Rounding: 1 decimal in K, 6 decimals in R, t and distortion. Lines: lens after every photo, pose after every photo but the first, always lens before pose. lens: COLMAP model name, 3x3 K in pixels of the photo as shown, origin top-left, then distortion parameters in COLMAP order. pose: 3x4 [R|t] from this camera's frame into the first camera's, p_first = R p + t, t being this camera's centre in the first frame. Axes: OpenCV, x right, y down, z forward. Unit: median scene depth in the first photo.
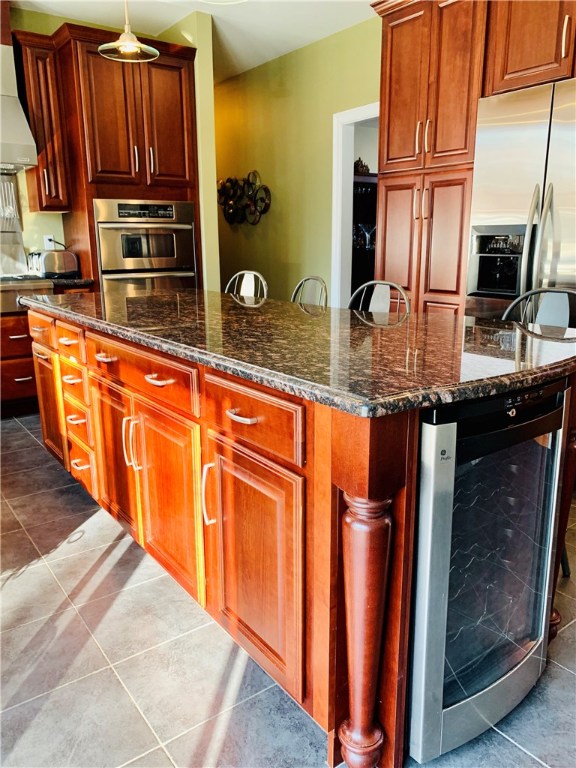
lens RADIAL K [[581.5, 0, 286.3], [0, 581.5, 377.6], [0, 0, 1]] dist [0.034566, -0.035299]
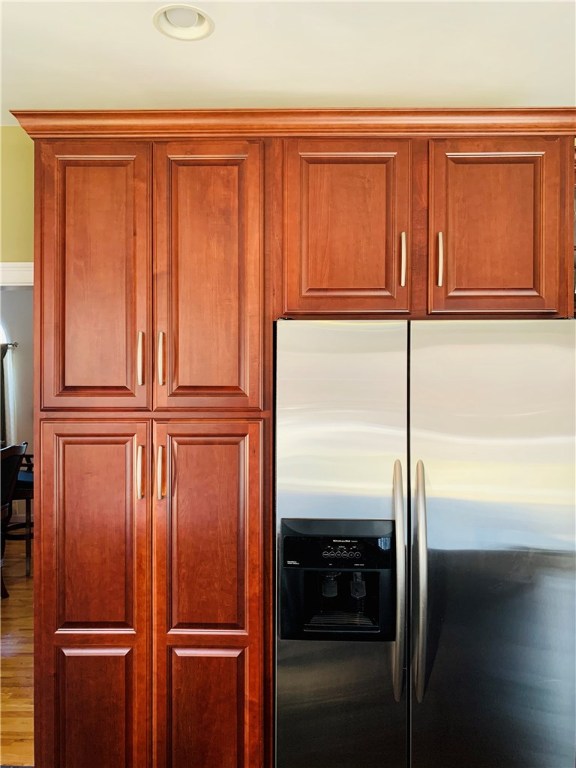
lens RADIAL K [[581.5, 0, 287.6], [0, 581.5, 385.1], [0, 0, 1]] dist [0.034566, -0.035299]
pose [[0.606118, 0.015844, 0.795217, -0.136020], [0.180926, 0.970845, -0.157246, -0.281537], [-0.774523, 0.239185, 0.585580, 0.591723]]
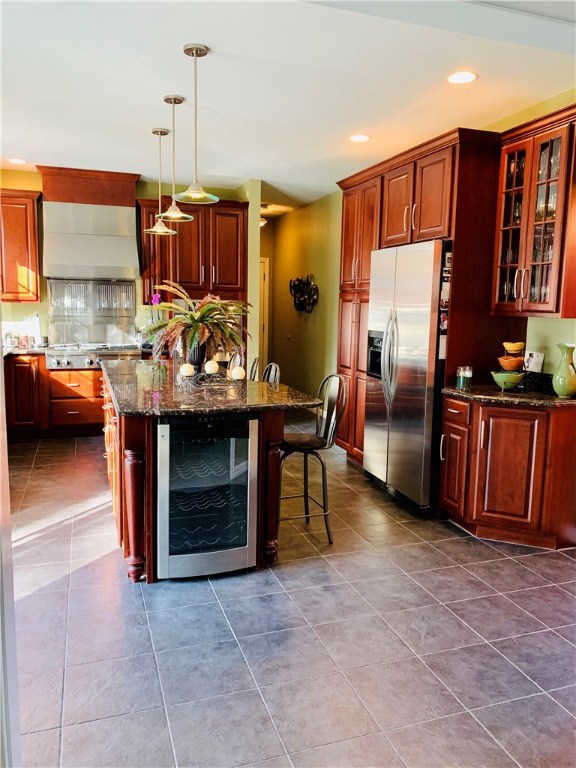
lens RADIAL K [[581.5, 0, 286.4], [0, 581.5, 377.8], [0, 0, 1]] dist [0.034566, -0.035299]
pose [[0.955104, 0.065209, -0.289004, 0.518239], [-0.097475, 0.990333, -0.098684, 0.026550], [0.279775, 0.122424, 0.952228, -0.440562]]
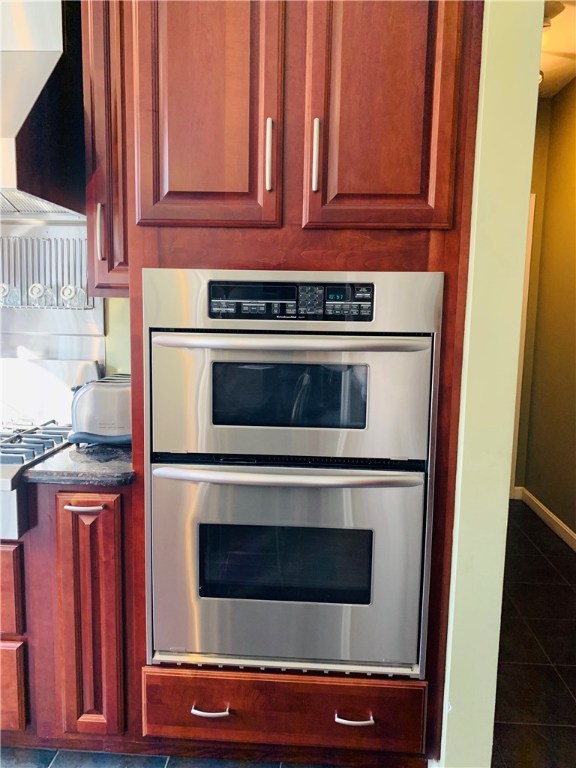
lens RADIAL K [[581.5, 0, 284.4], [0, 581.5, 389.7], [0, 0, 1]] dist [0.034566, -0.035299]
pose [[0.769618, 0.100596, -0.630530, -0.022638], [-0.179424, 0.981793, -0.062366, -0.279470], [0.612776, 0.161131, 0.773655, 0.978343]]
